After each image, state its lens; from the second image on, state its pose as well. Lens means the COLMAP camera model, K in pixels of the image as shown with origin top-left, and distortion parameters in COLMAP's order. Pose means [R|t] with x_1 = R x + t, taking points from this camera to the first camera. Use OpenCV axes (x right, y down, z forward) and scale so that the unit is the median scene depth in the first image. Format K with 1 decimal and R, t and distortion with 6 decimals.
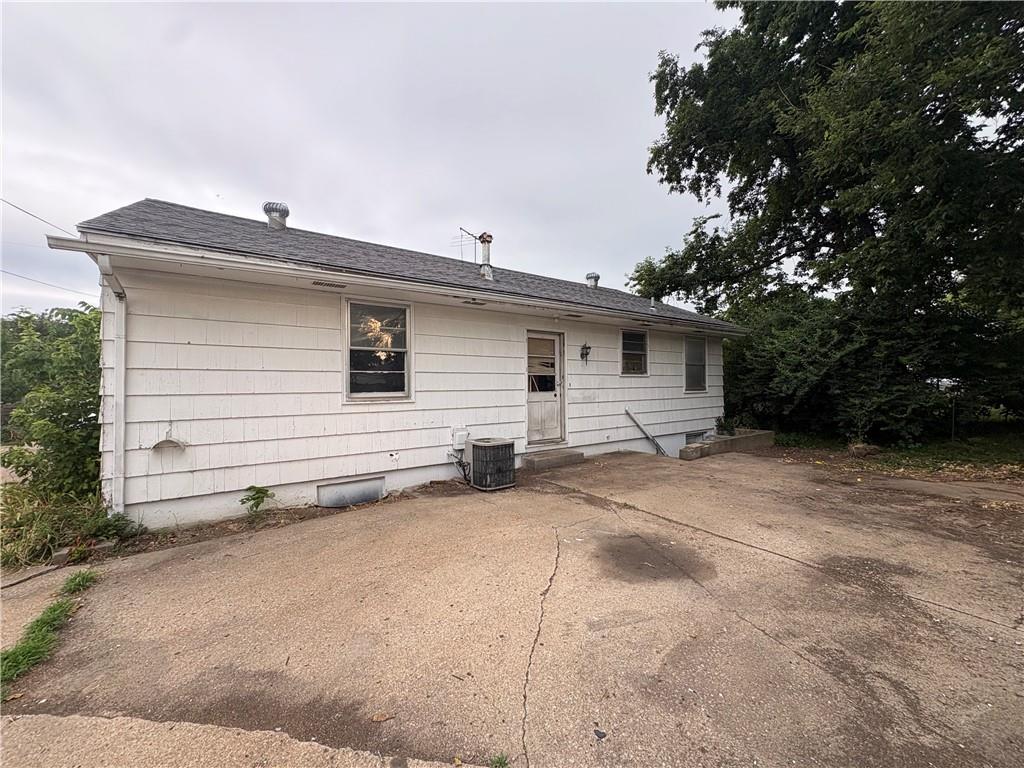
lens RADIAL K [[408.9, 0, 512.0], [0, 408.9, 384.0], [0, 0, 1]] dist [0.002151, 0.000340]
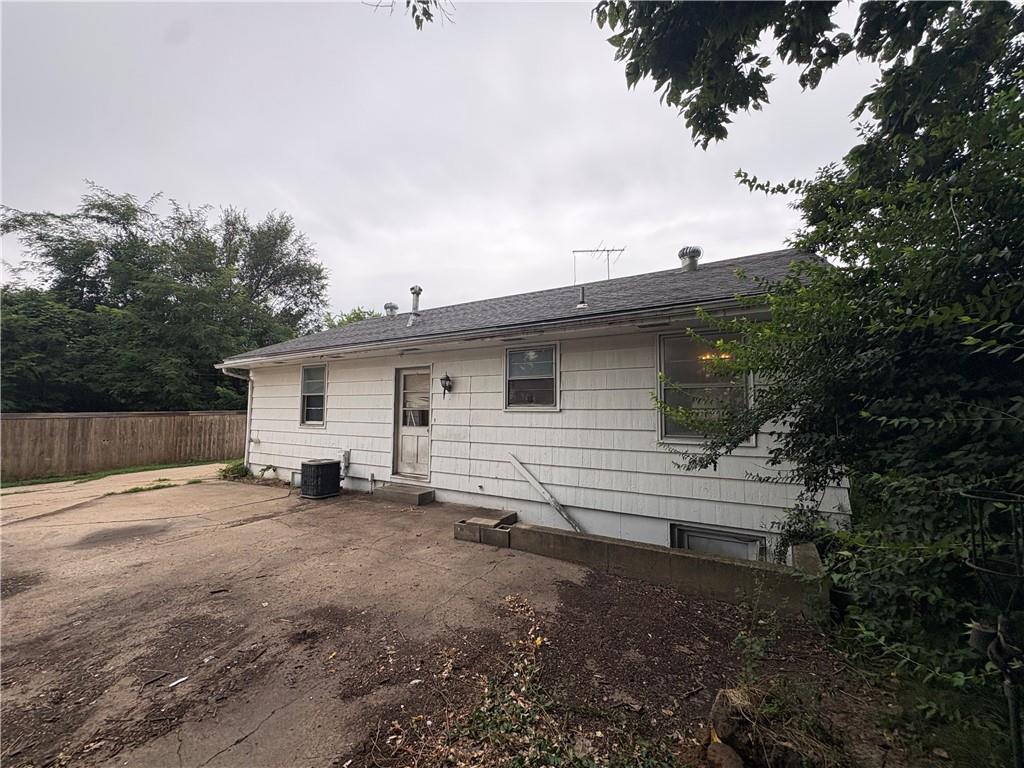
lens RADIAL K [[401.3, 0, 512.0], [0, 401.3, 384.0], [0, 0, 1]] dist [-0.010341, -0.000111]
pose [[0.412624, -0.053237, -0.909345, 1.143985], [-0.007373, 0.998063, -0.061777, -0.027401], [0.910872, 0.032196, 0.411432, 0.847442]]
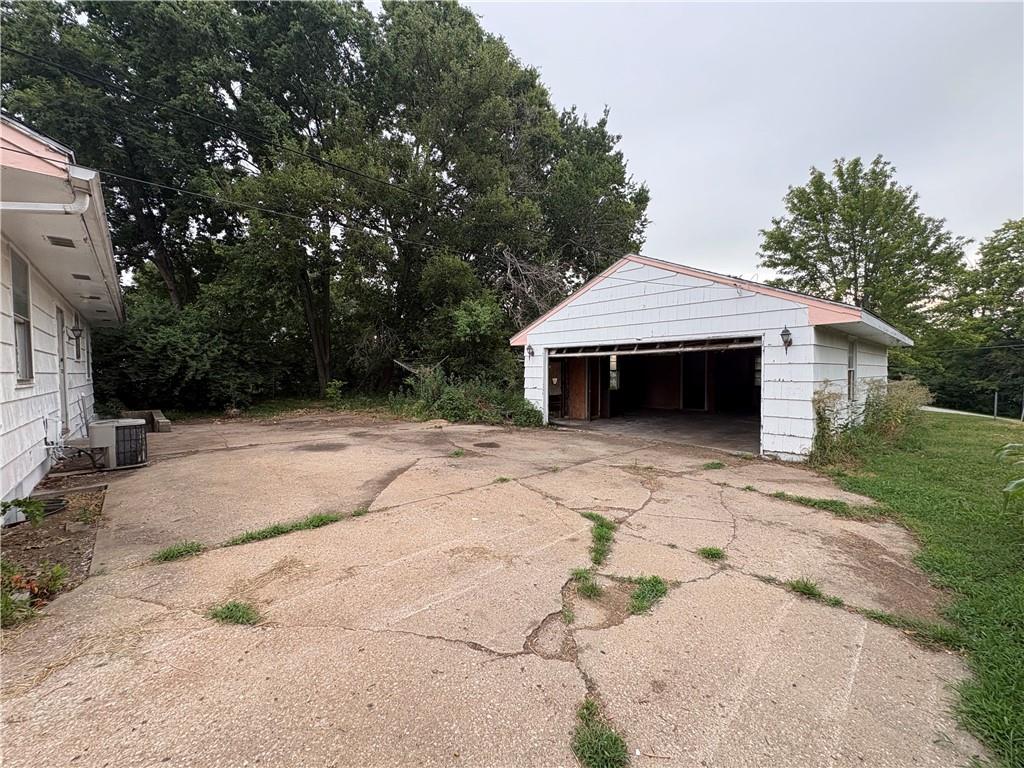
lens RADIAL K [[408.9, 0, 512.0], [0, 408.9, 384.0], [0, 0, 1]] dist [0.002151, 0.000340]
pose [[-0.129876, -0.017615, 0.991374, -0.984104], [-0.000400, 0.999843, 0.017713, 0.020452], [-0.991530, 0.001904, -0.129862, 0.138547]]
